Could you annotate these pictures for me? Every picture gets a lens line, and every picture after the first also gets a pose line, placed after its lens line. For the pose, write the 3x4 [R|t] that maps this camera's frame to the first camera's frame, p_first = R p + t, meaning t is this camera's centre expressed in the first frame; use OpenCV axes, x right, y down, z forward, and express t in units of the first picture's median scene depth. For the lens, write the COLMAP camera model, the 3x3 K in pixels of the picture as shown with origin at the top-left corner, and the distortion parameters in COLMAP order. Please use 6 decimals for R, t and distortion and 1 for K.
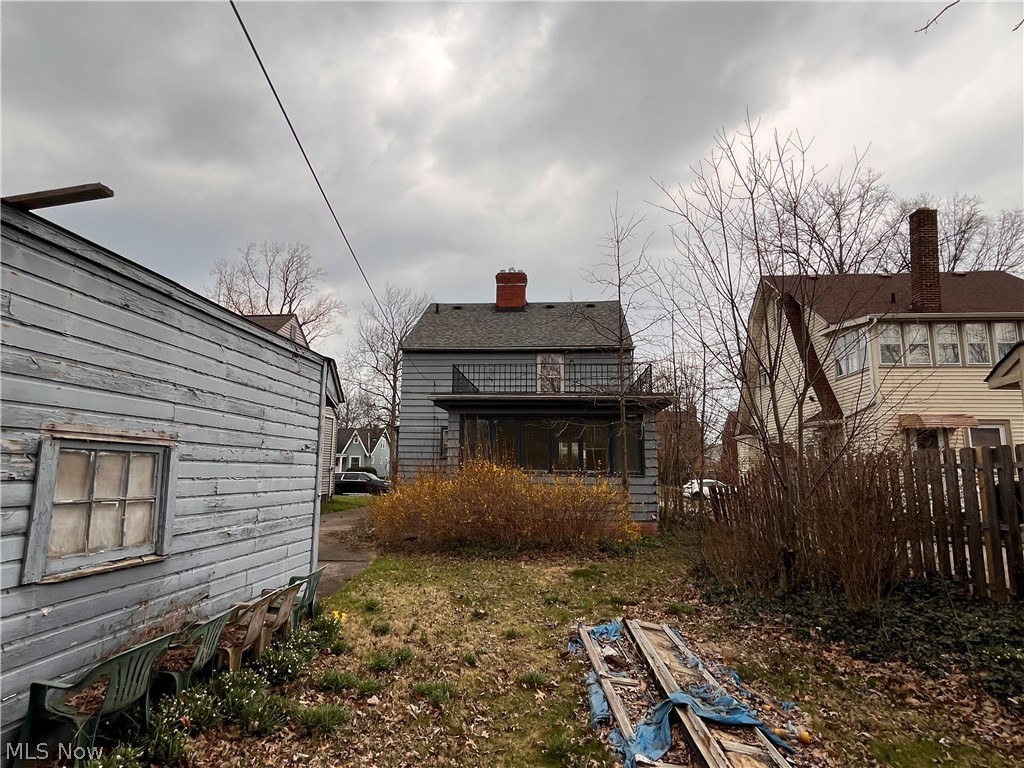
lens RADIAL K [[548.8, 0, 518.3], [0, 548.8, 387.0], [0, 0, 1]] dist [-0.003938, -0.000626]
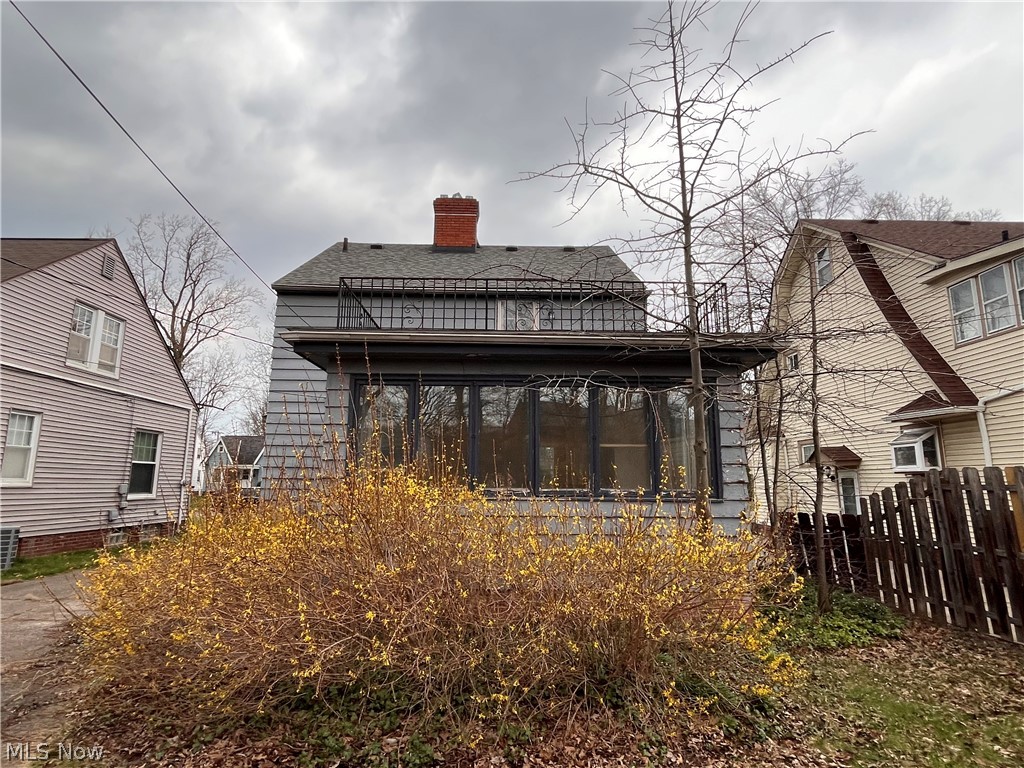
lens RADIAL K [[548.8, 0, 504.7], [0, 548.8, 383.6], [0, 0, 1]] dist [-0.003938, -0.000626]
pose [[0.996497, 0.014069, 0.082432, -0.005827], [-0.011665, 0.999495, -0.029567, 0.044227], [-0.082806, 0.028501, 0.996158, 0.312416]]
